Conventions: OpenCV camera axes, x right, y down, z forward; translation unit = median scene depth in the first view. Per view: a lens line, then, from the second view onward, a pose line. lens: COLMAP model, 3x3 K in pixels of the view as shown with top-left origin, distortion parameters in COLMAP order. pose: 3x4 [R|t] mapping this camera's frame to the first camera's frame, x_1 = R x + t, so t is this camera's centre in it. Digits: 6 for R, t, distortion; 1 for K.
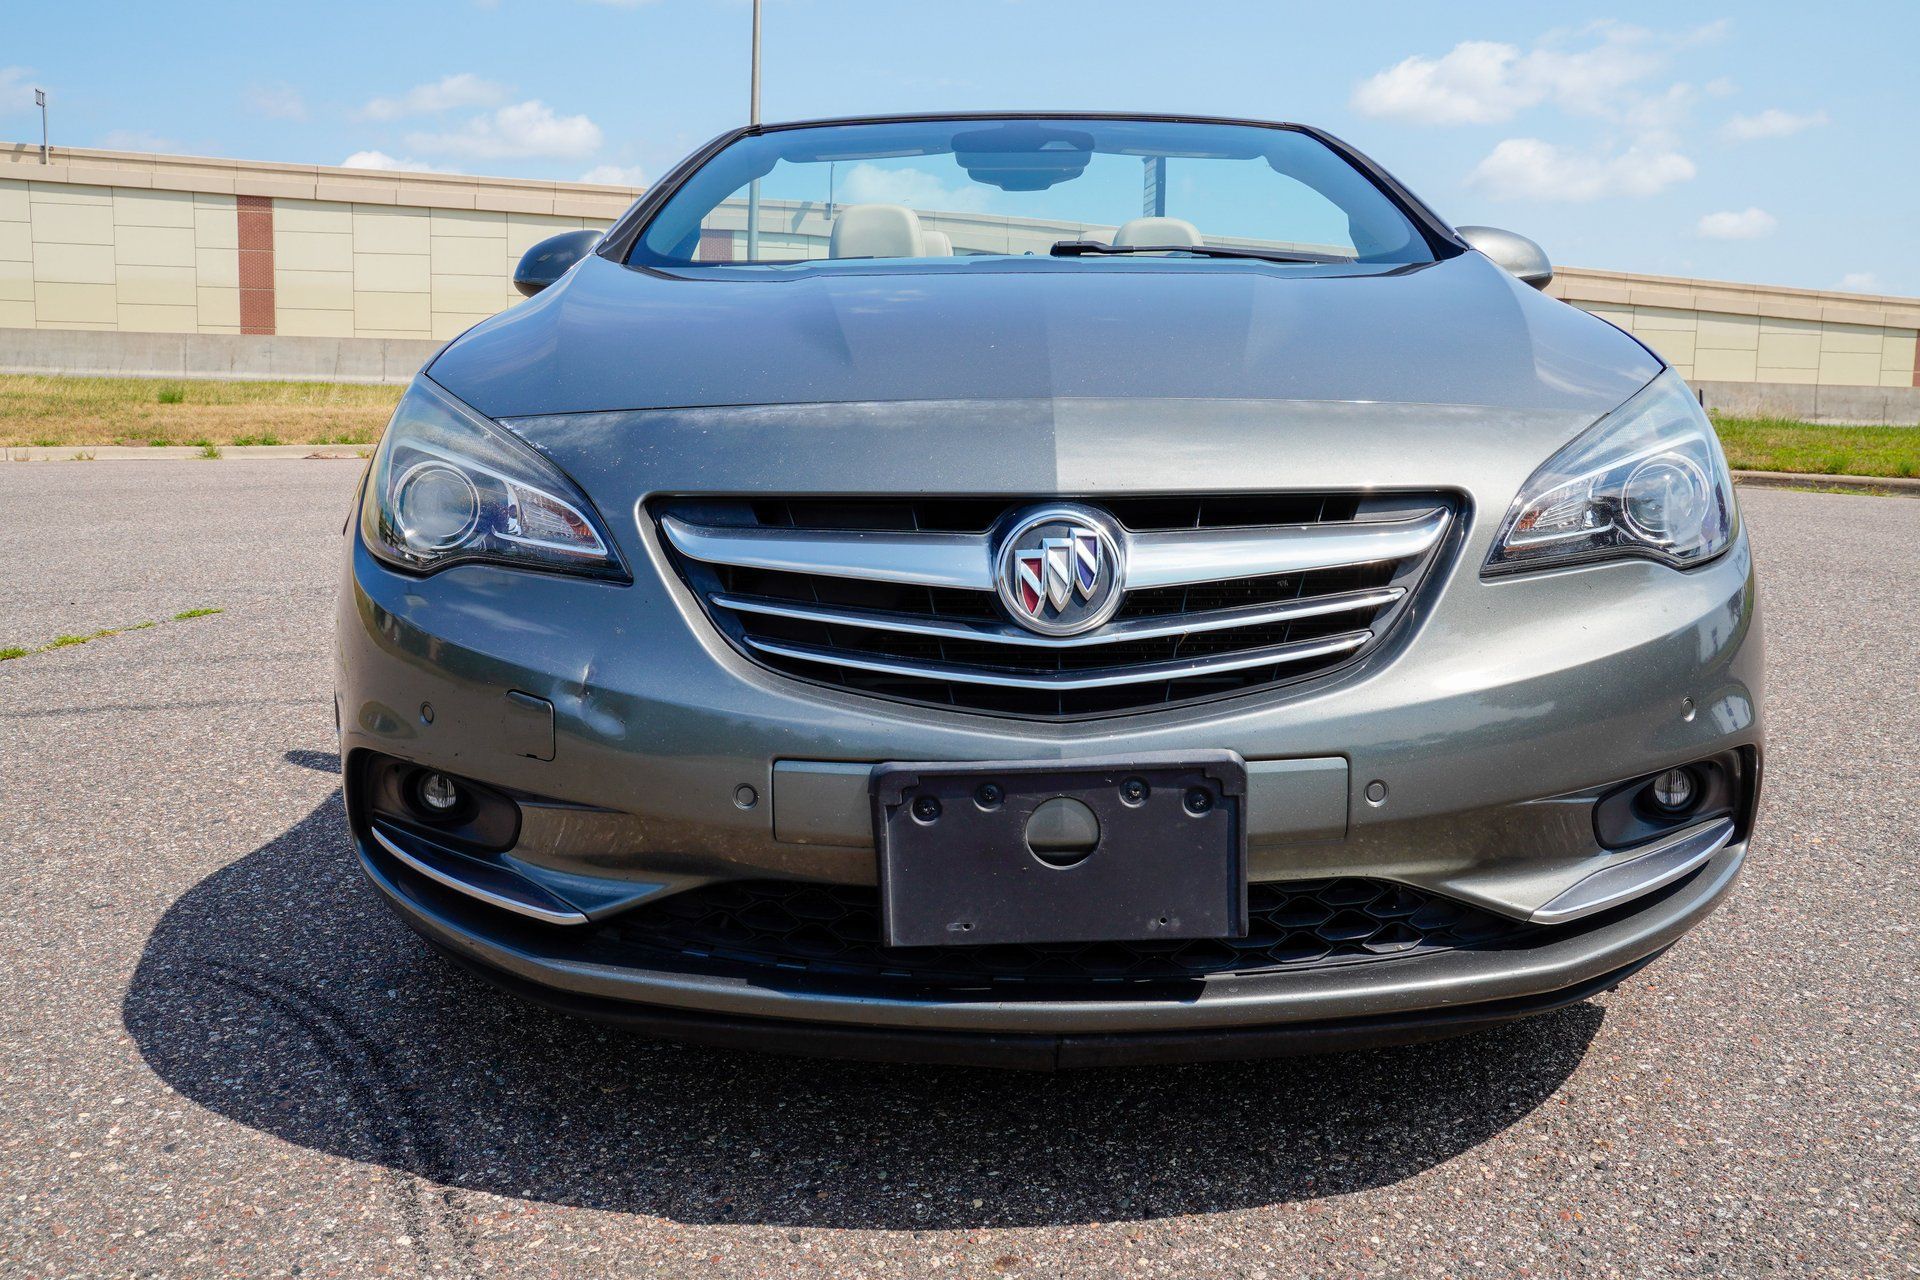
lens RADIAL K [[1591.9, 0, 960.0], [0, 1591.9, 640.0], [0, 0, 1]] dist [-0.005364, -0.003396]
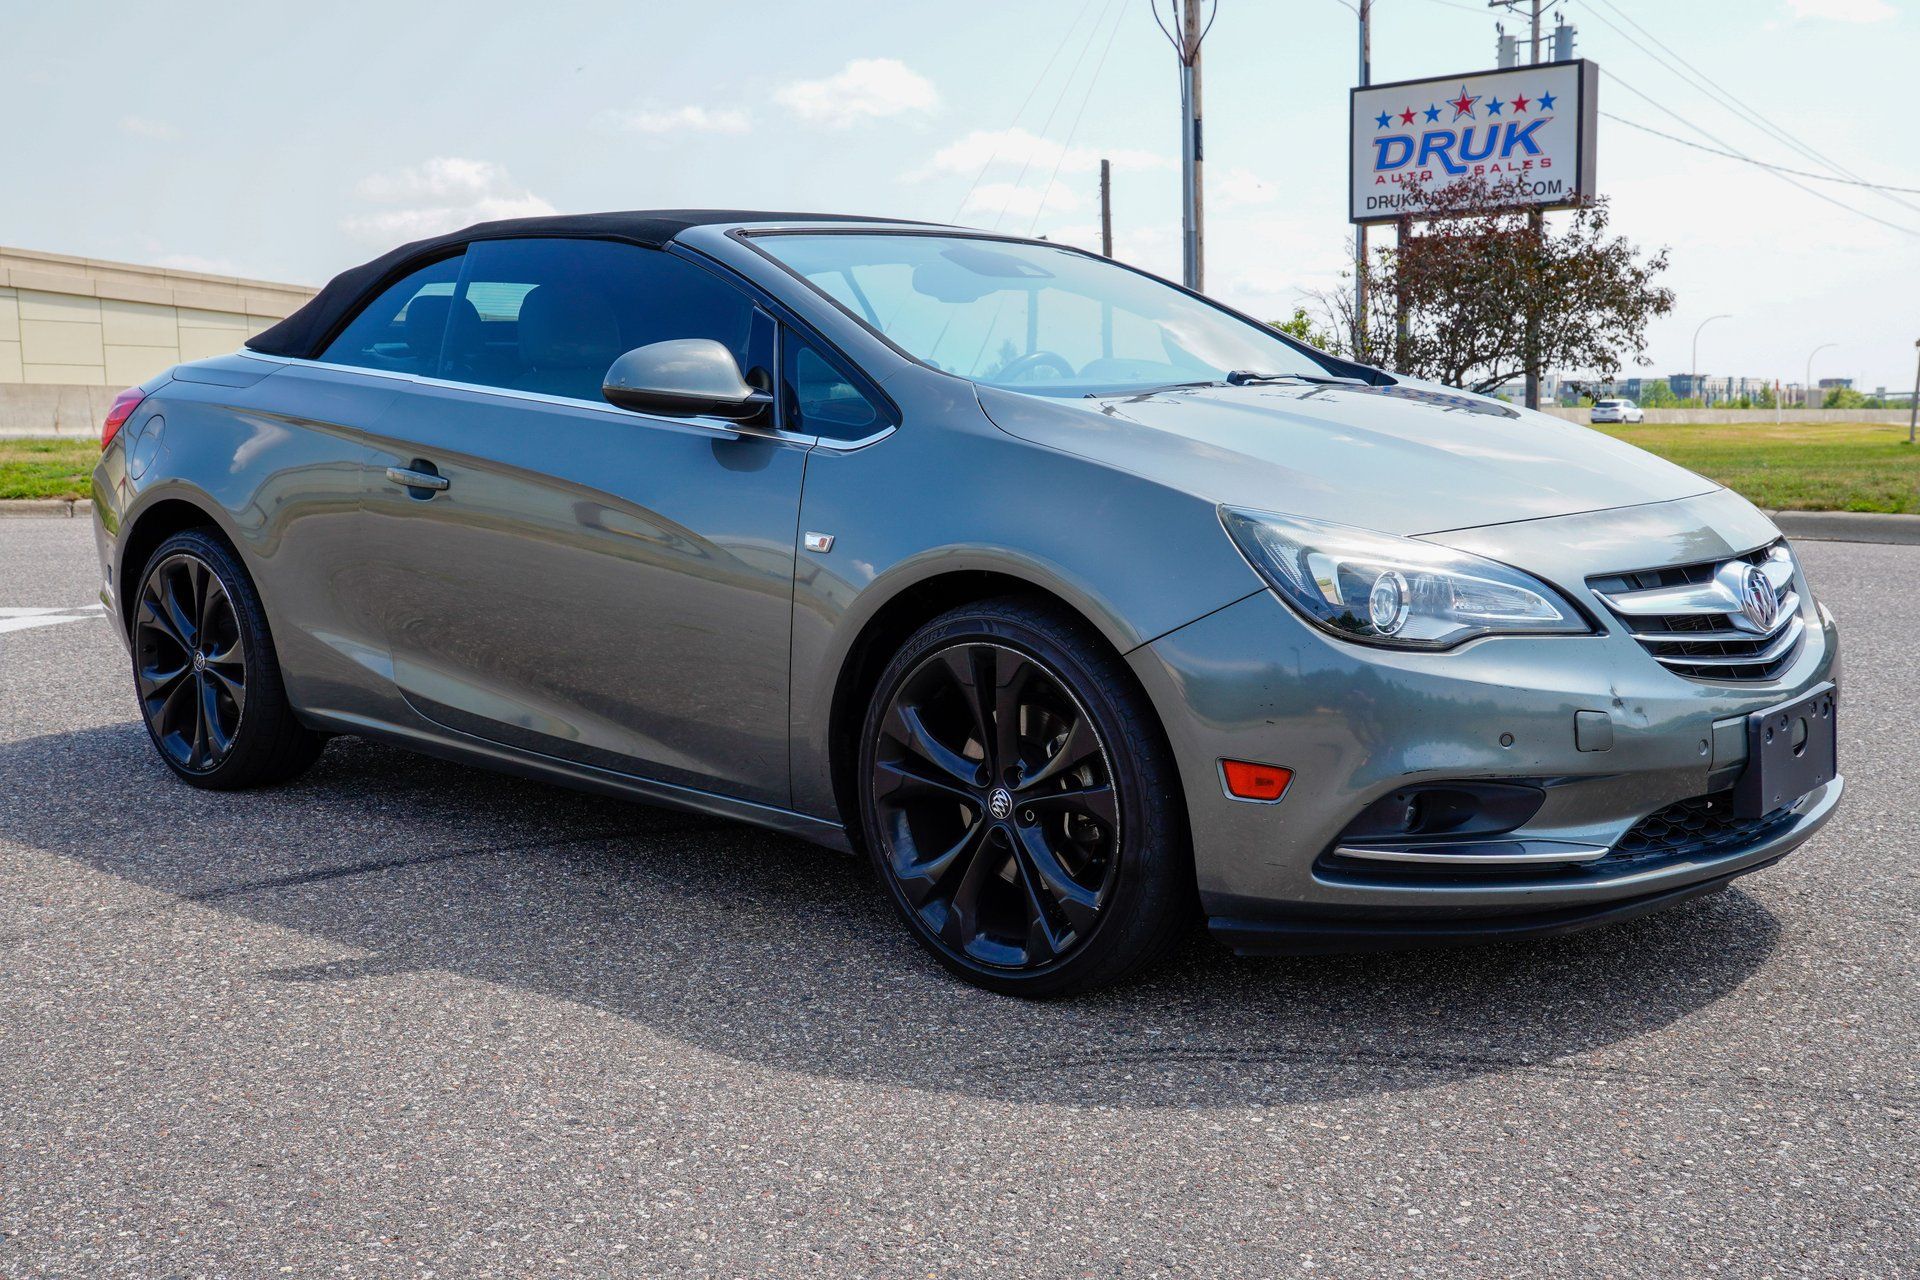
lens RADIAL K [[2016.0, 0, 982.4], [0, 2016.0, 636.8], [0, 0, 1]] dist [0.071169, 0.013334]
pose [[0.640316, -0.103931, 0.761048, -1.921713], [0.131158, 0.991047, 0.024990, -0.146809], [-0.756831, 0.083816, 0.648214, 0.143128]]
